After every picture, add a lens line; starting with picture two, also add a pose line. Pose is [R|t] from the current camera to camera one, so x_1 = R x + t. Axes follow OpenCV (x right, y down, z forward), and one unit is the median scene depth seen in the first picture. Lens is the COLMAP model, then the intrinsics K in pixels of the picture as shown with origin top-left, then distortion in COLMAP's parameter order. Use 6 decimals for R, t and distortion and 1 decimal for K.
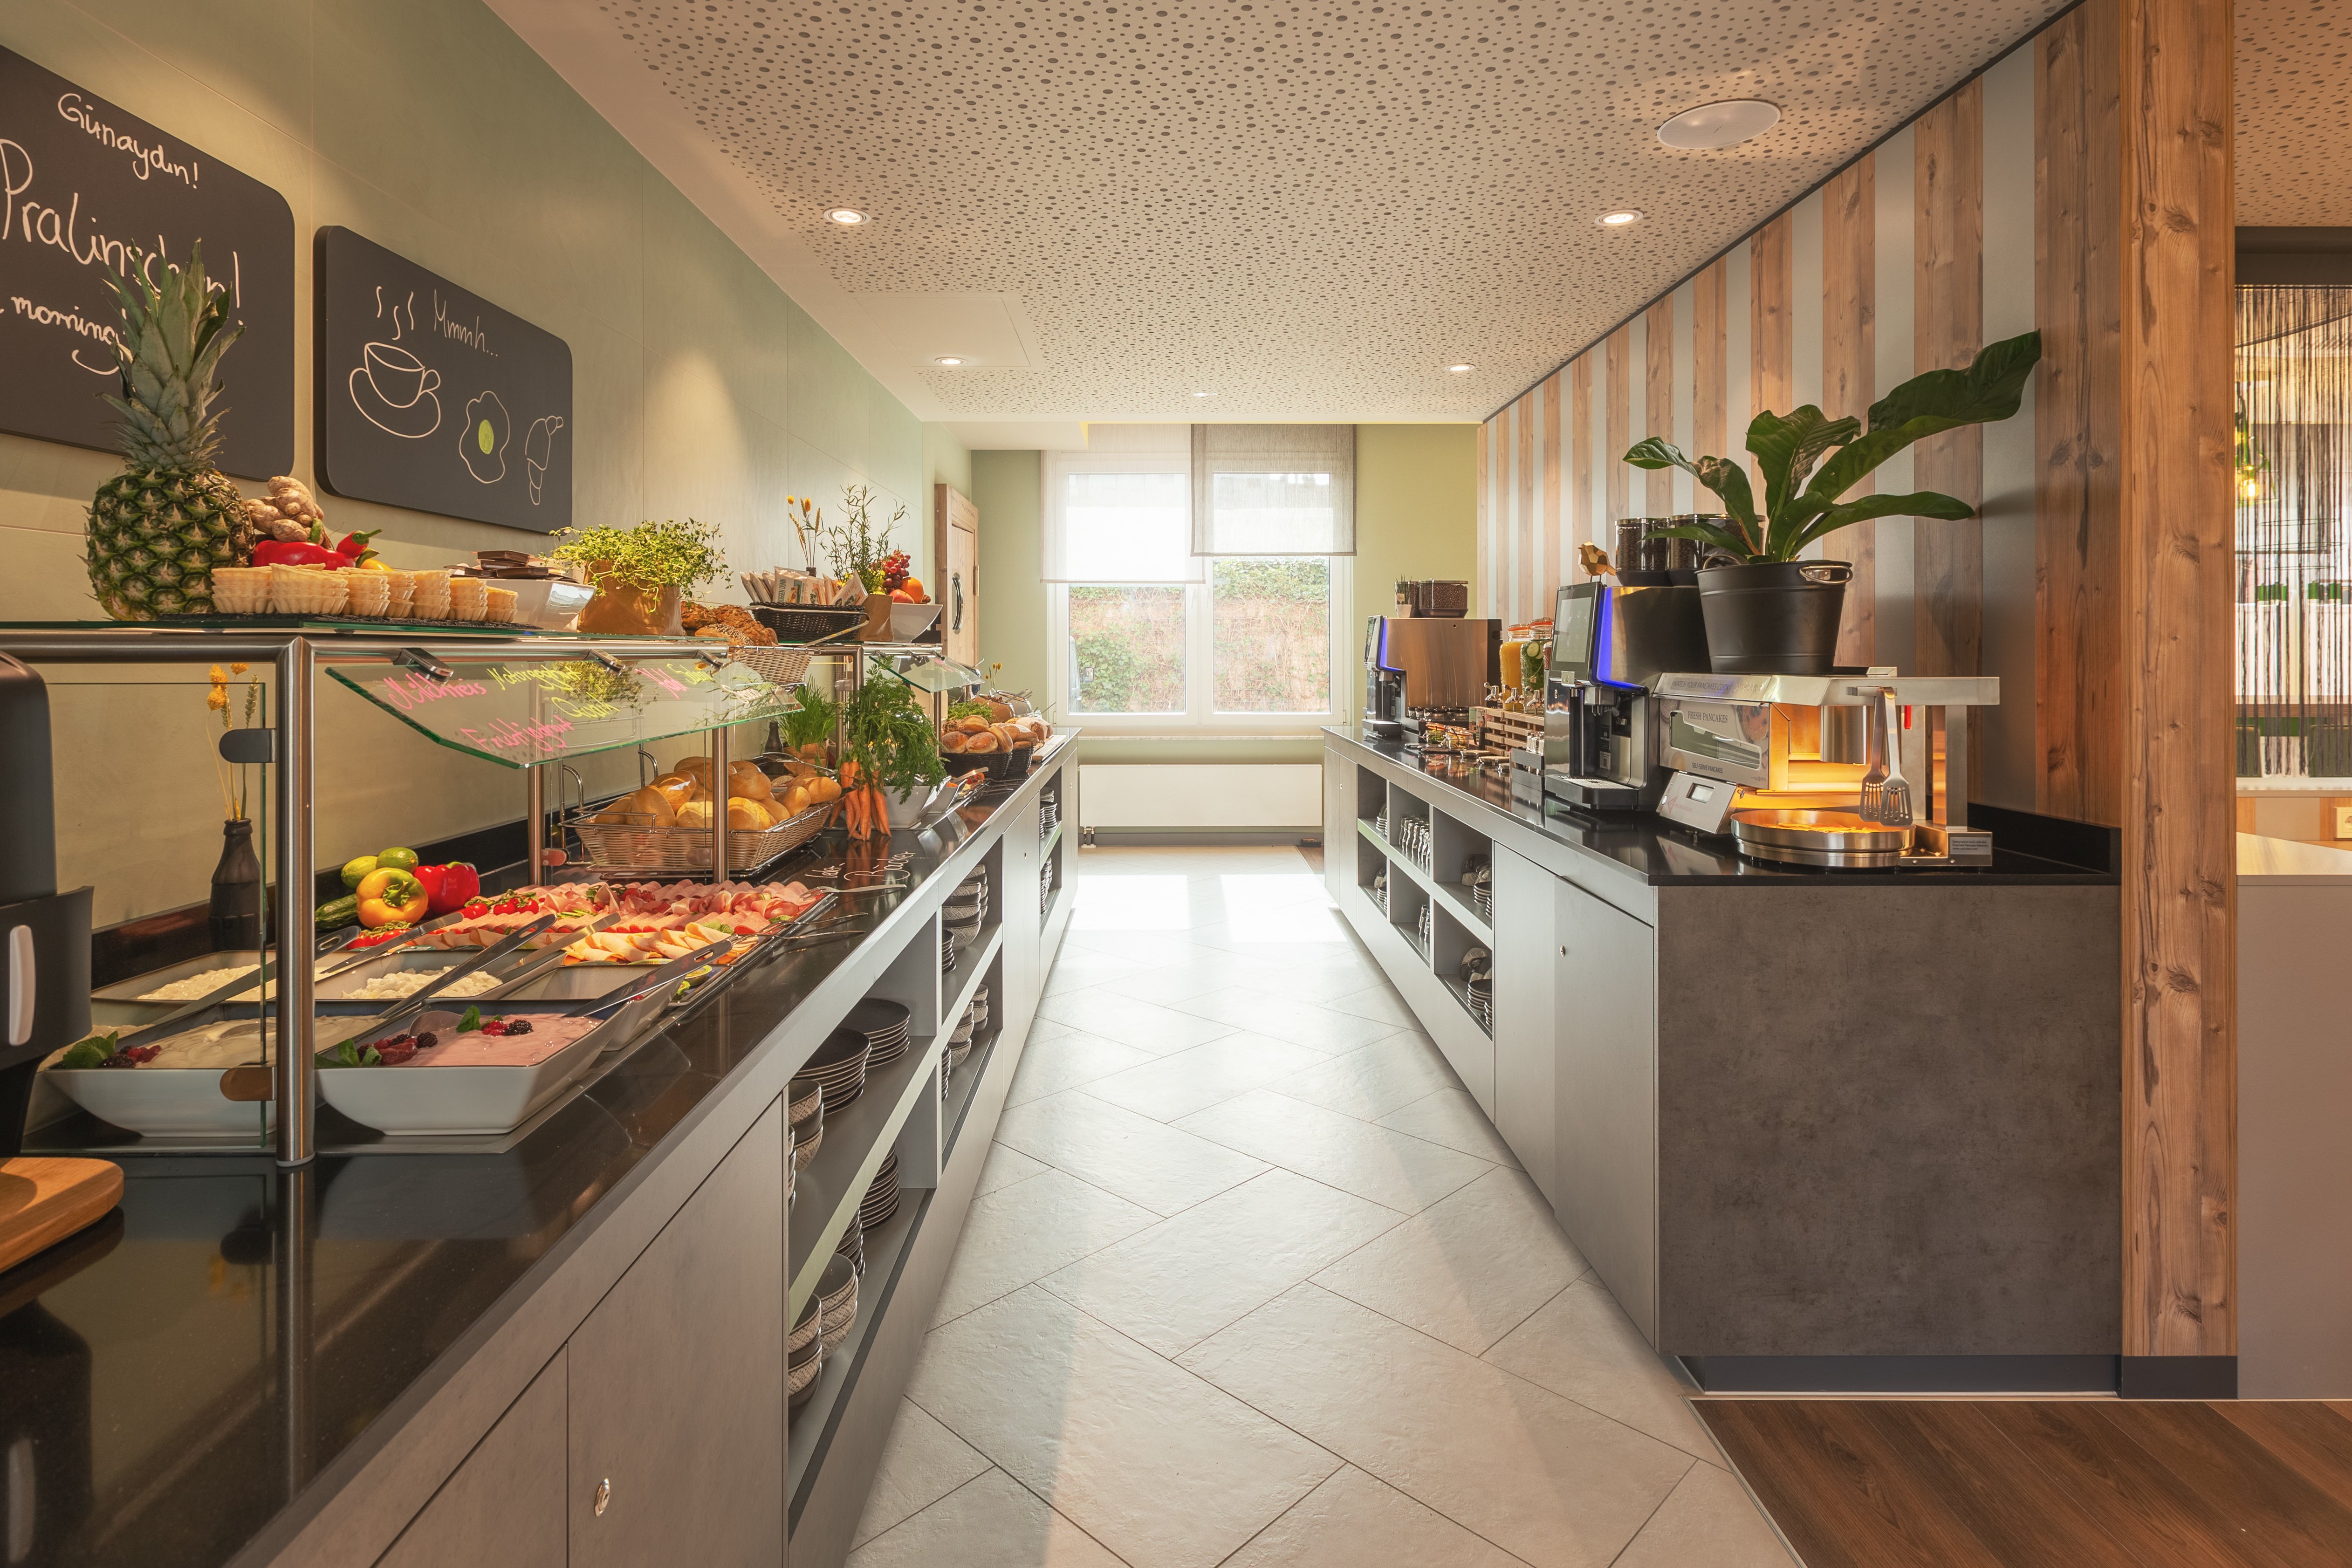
lens RADIAL K [[1226.5, 0, 1170.0], [0, 1226.5, 655.9], [0, 0, 1]] dist [0.003667, -0.001817]
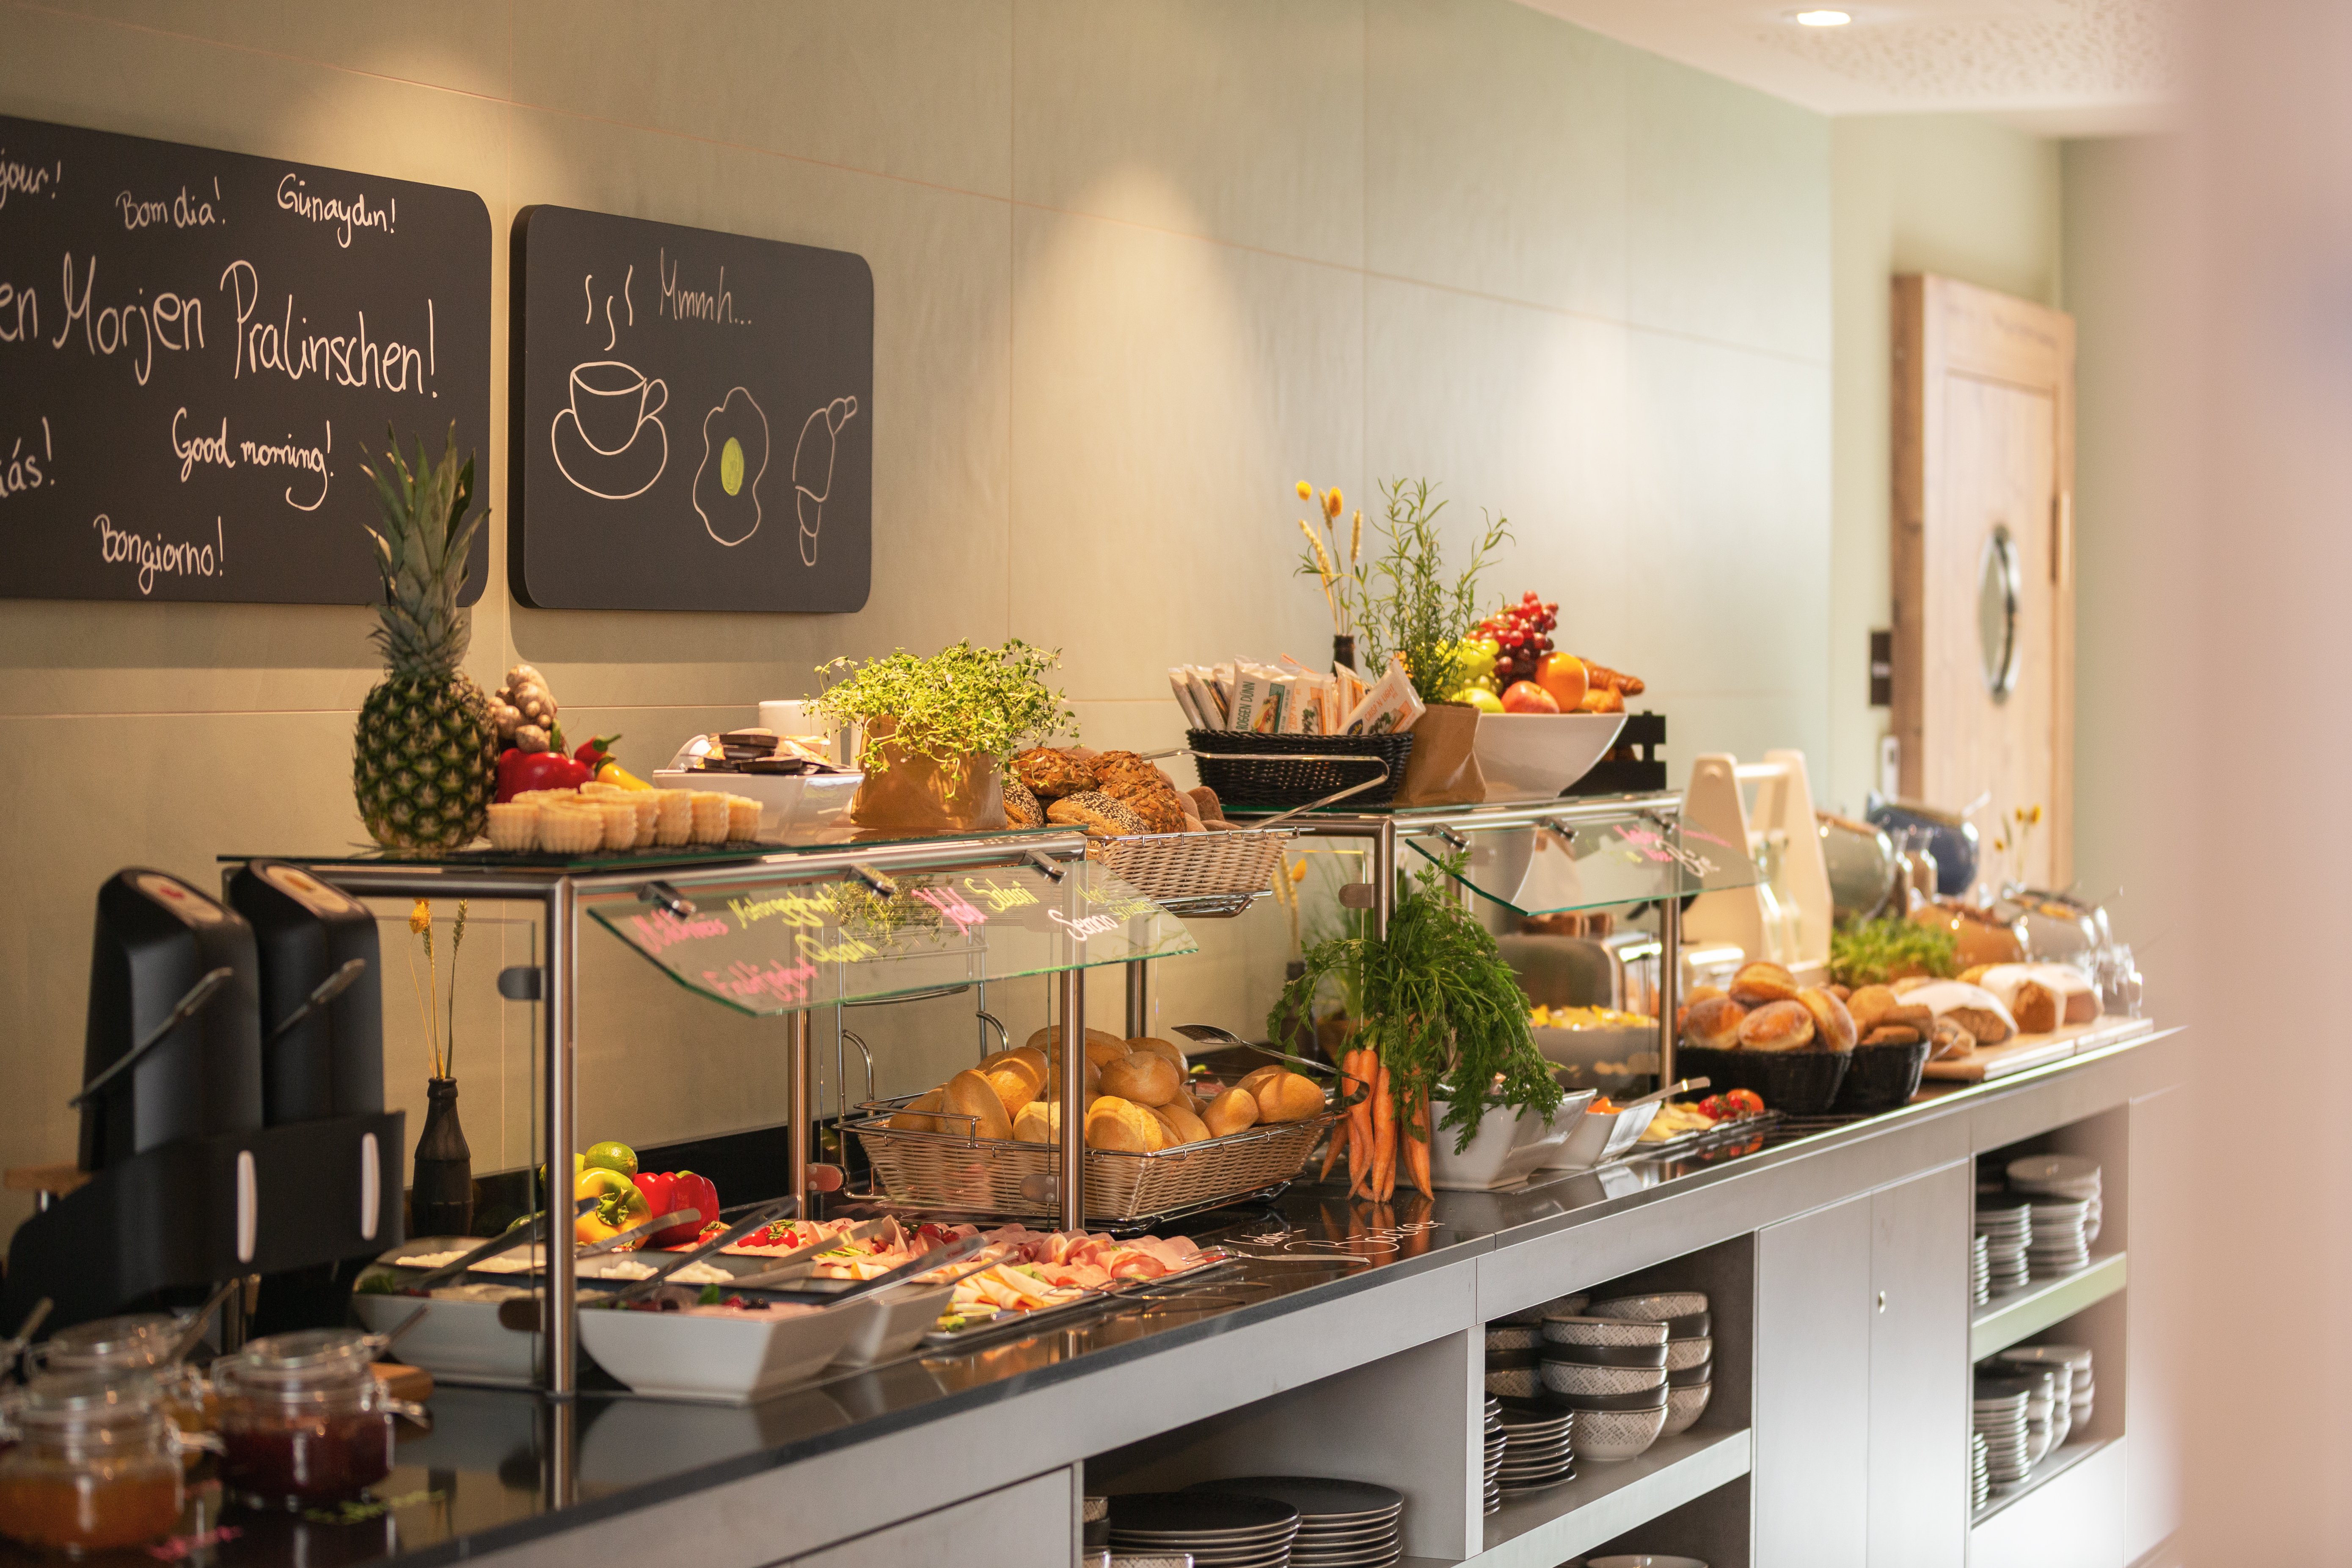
lens RADIAL K [[4983.3, 0, 1176.0], [0, 4983.3, 784.0], [0, 0, 1]] dist [-0.073229, 0.269202]
pose [[0.912326, 0.014764, -0.409197, 1.019963], [-0.007312, 0.999778, 0.019770, -0.126312], [0.409398, -0.015045, 0.912232, -1.810698]]
